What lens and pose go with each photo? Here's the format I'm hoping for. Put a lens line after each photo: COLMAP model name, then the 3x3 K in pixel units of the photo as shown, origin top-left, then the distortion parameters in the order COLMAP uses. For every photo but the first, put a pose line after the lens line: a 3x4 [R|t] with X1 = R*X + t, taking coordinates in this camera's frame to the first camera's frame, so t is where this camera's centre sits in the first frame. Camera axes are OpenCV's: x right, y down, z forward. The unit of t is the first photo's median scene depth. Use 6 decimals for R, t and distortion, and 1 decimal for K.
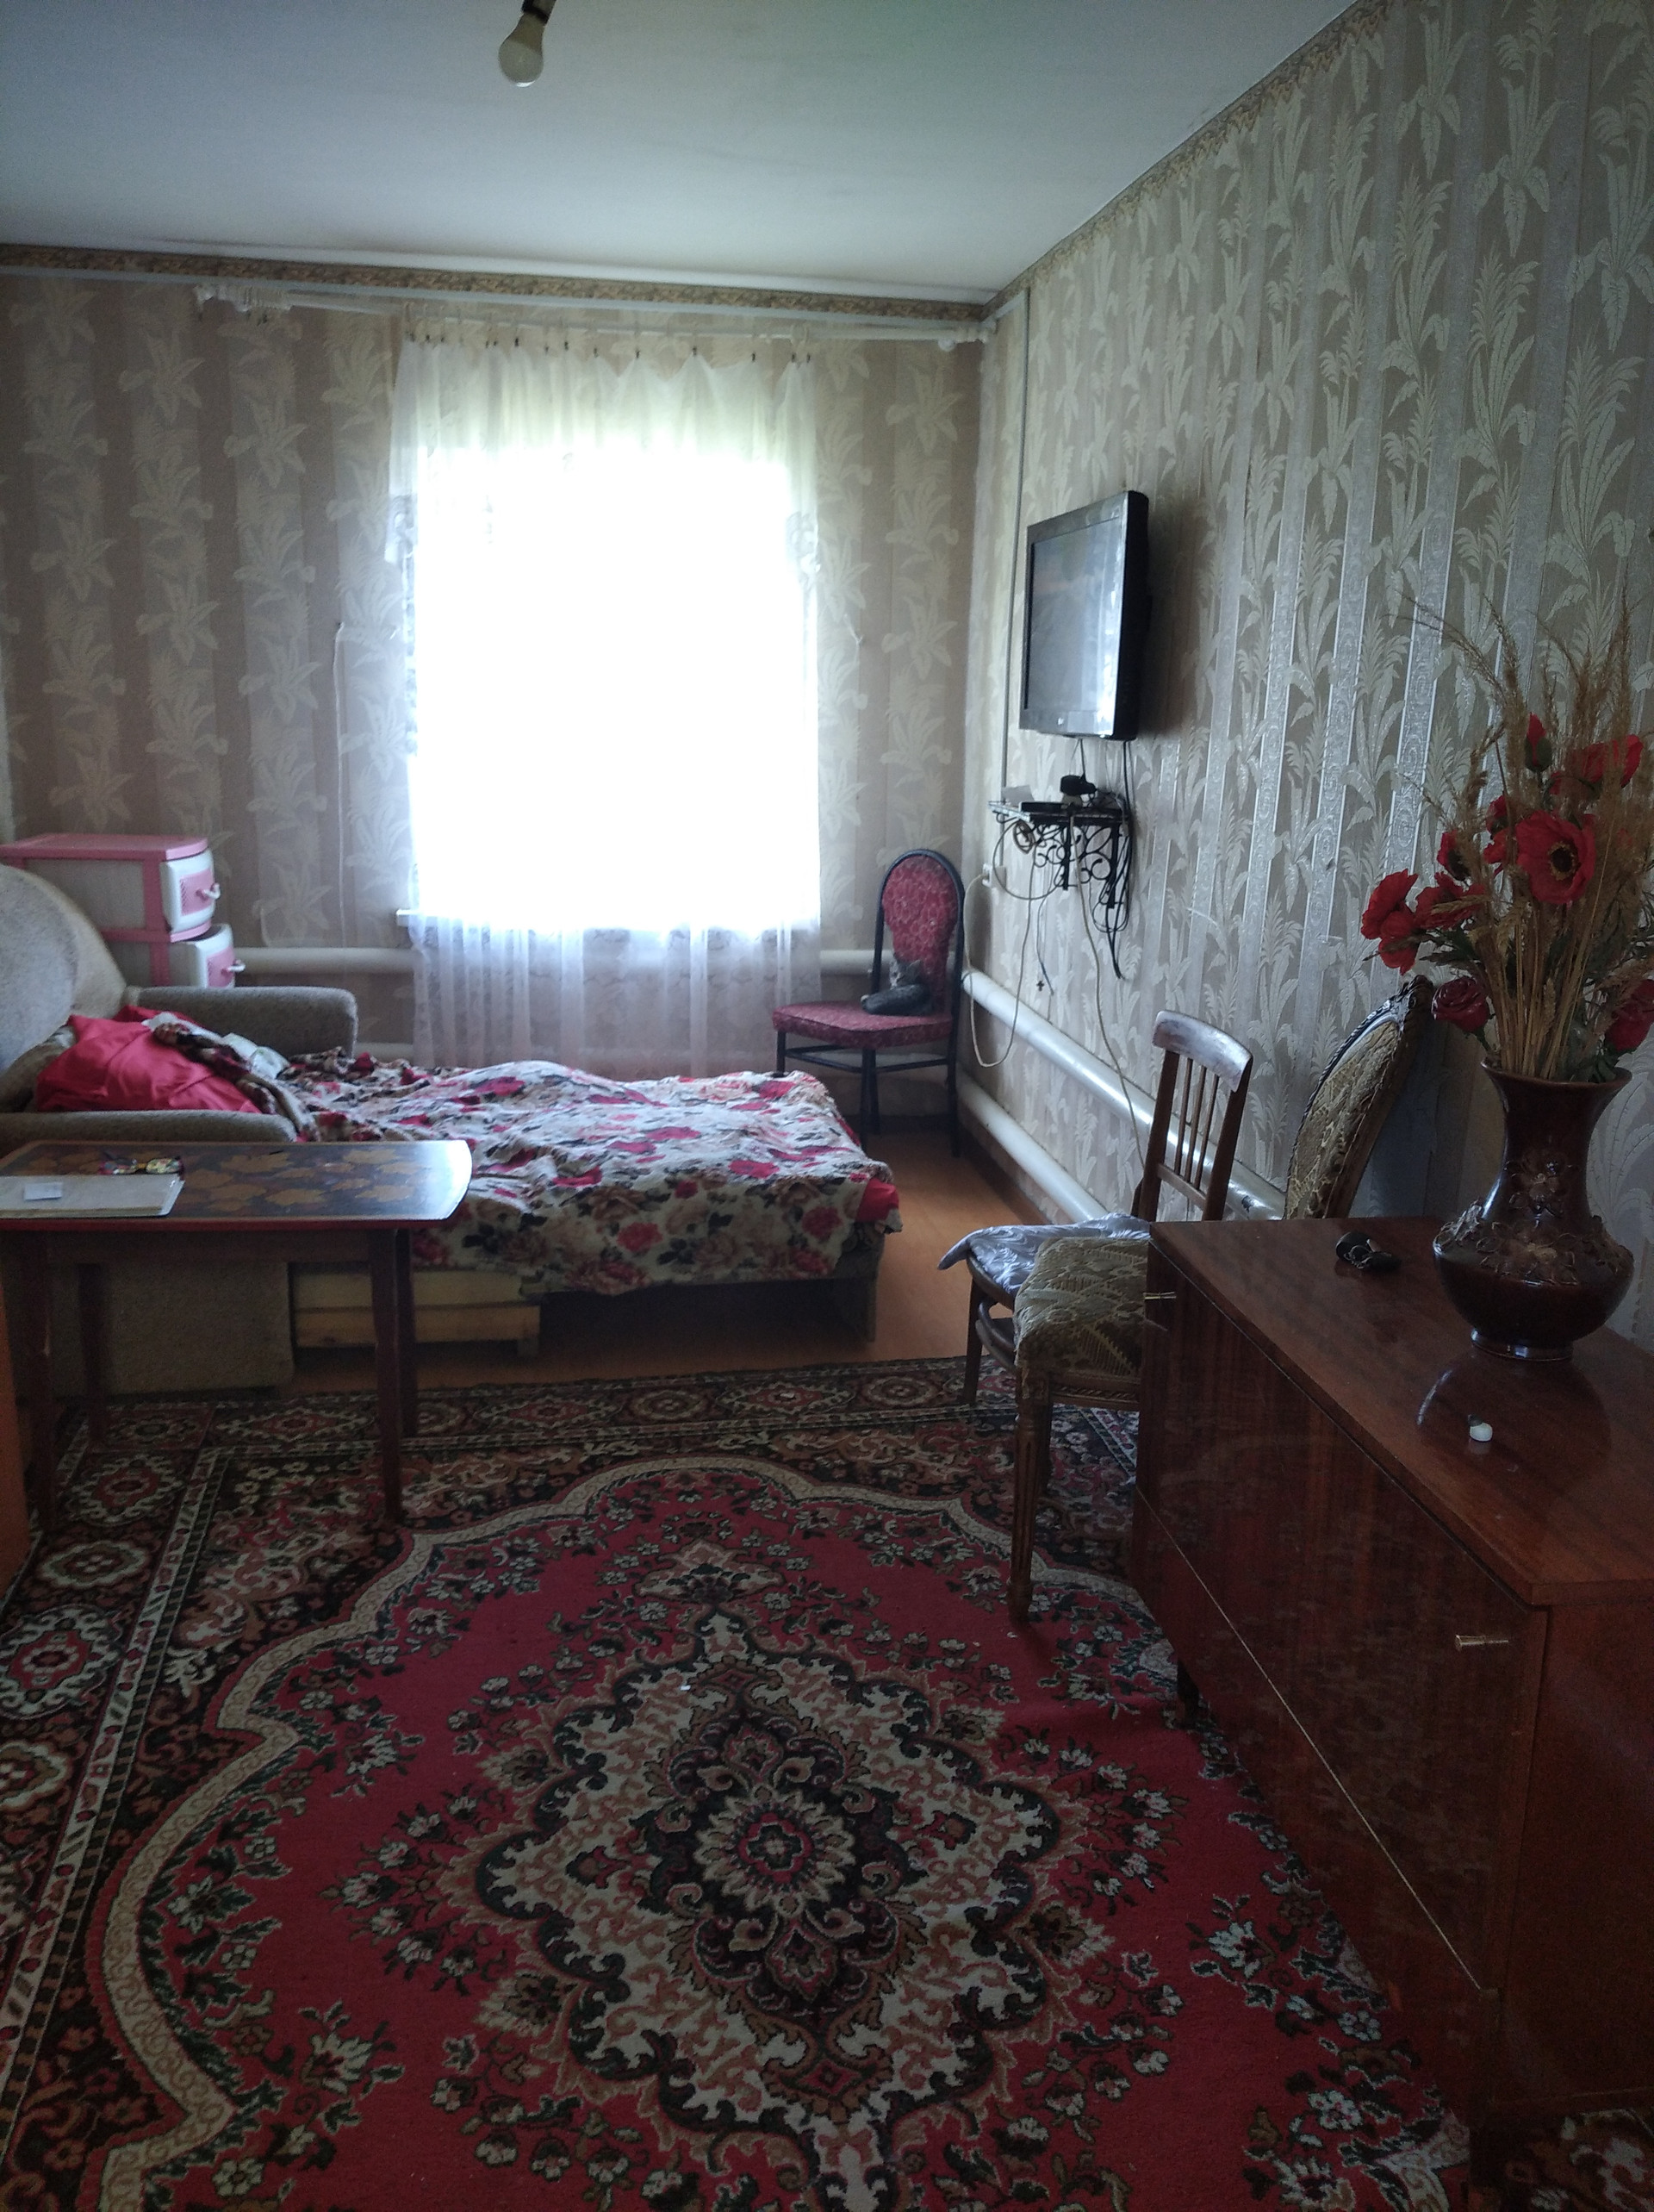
lens RADIAL K [[1791.7, 0, 844.7], [0, 1791.7, 1090.5], [0, 0, 1]] dist [0.073110, -0.102467]
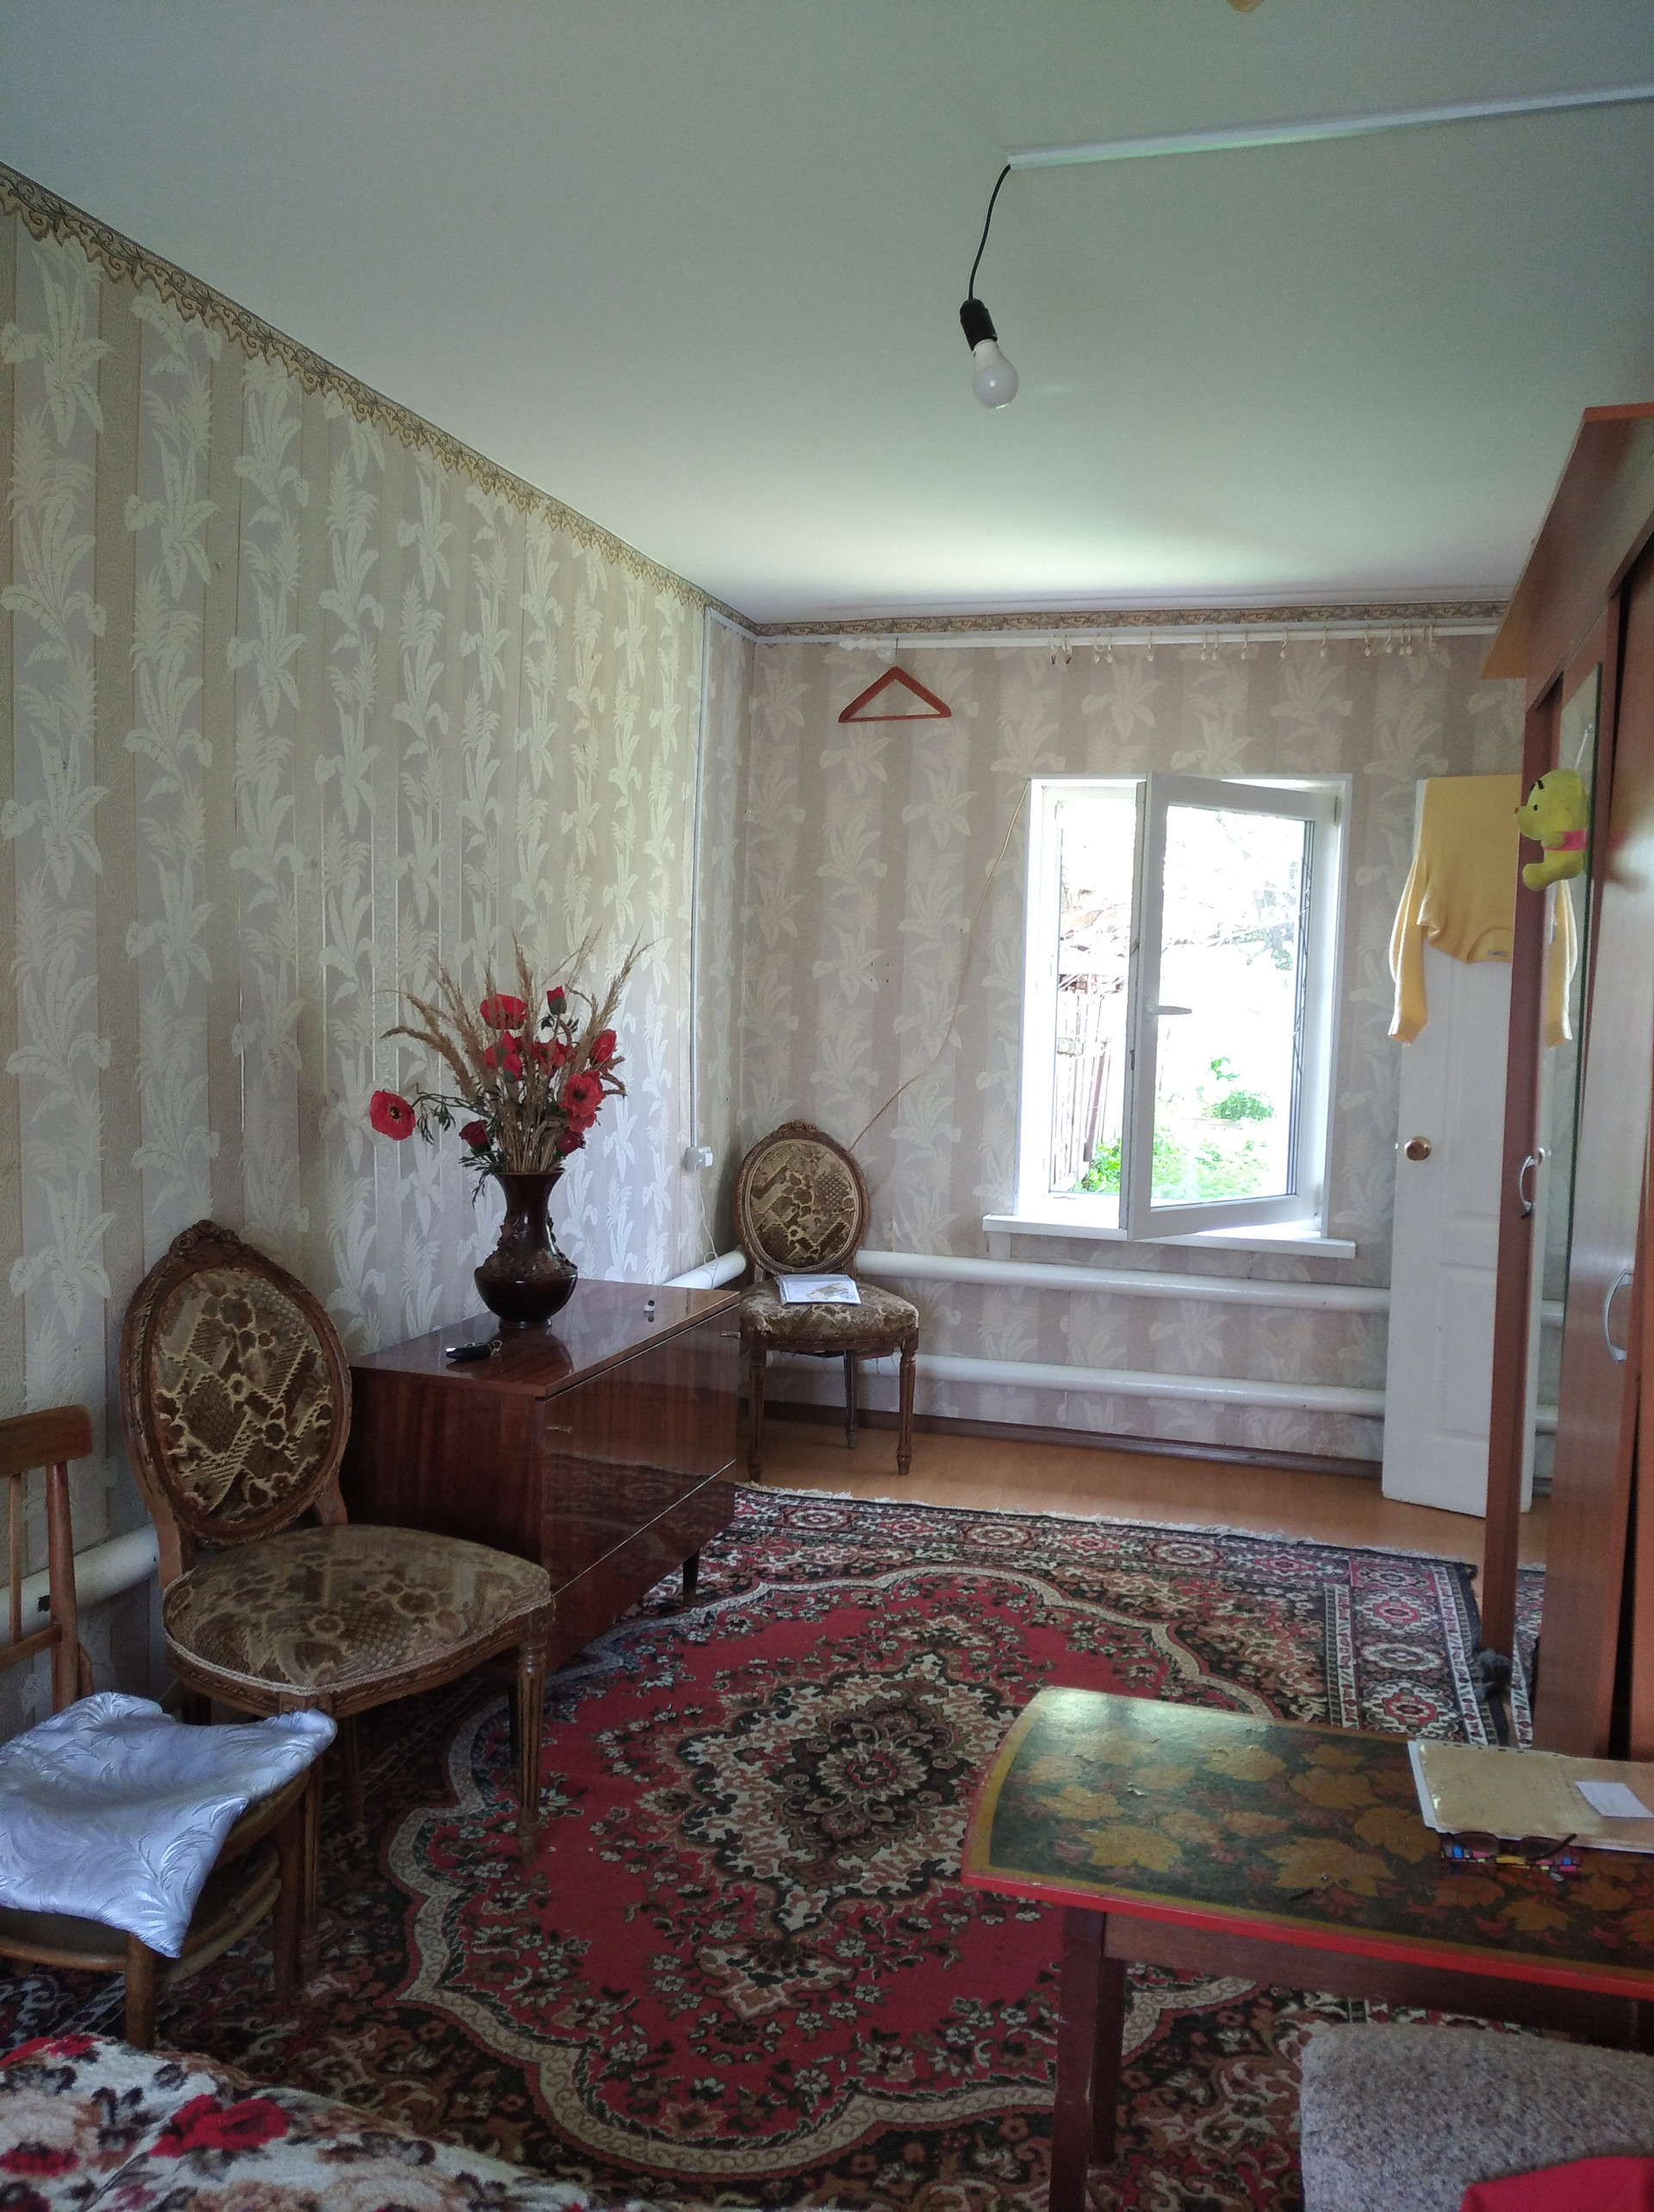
lens RADIAL K [[1791.7, 0, 838.7], [0, 1791.7, 1116.1], [0, 0, 1]] dist [0.073110, -0.102467]
pose [[-0.905785, -0.089136, 0.414256, -0.482095], [0.040750, 0.954770, 0.294541, -0.434025], [-0.421773, 0.283672, -0.861184, 1.791429]]
